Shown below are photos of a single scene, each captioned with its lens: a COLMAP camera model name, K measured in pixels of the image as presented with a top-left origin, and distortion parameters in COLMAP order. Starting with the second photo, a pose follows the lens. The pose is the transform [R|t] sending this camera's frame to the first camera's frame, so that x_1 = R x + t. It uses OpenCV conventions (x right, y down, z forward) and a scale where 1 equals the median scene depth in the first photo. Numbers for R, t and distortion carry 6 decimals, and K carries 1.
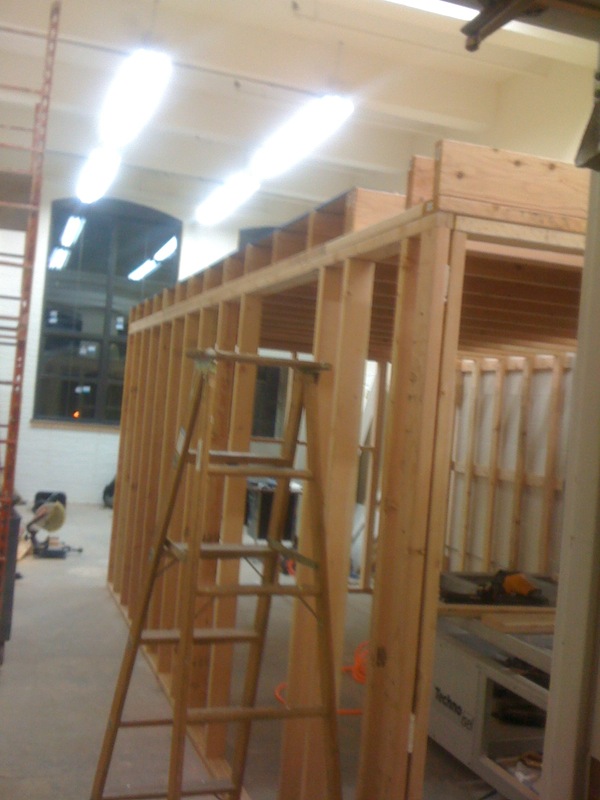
lens RADIAL K [[827.8, 0, 299.7], [0, 827.8, 398.2], [0, 0, 1]] dist [-0.104719, 0.000000]
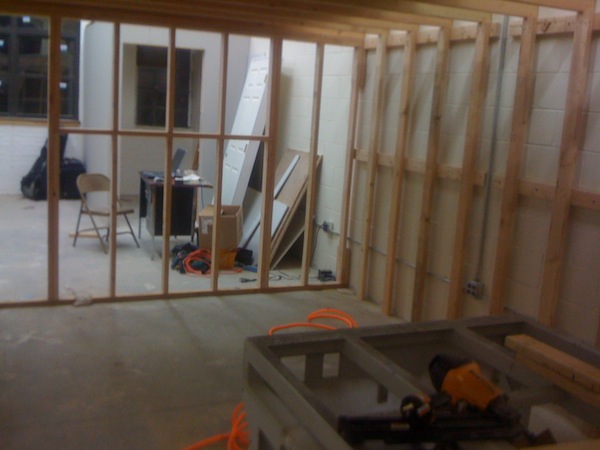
lens RADIAL K [[620.8, 0, 299.8], [0, 620.8, 224.4], [0, 0, 1]] dist [-0.104719, 0.000000]
pose [[0.995257, -0.029708, 0.092635, 0.064117], [0.009884, 0.978182, 0.207513, 0.016178], [-0.096778, -0.205613, 0.973836, 0.346043]]
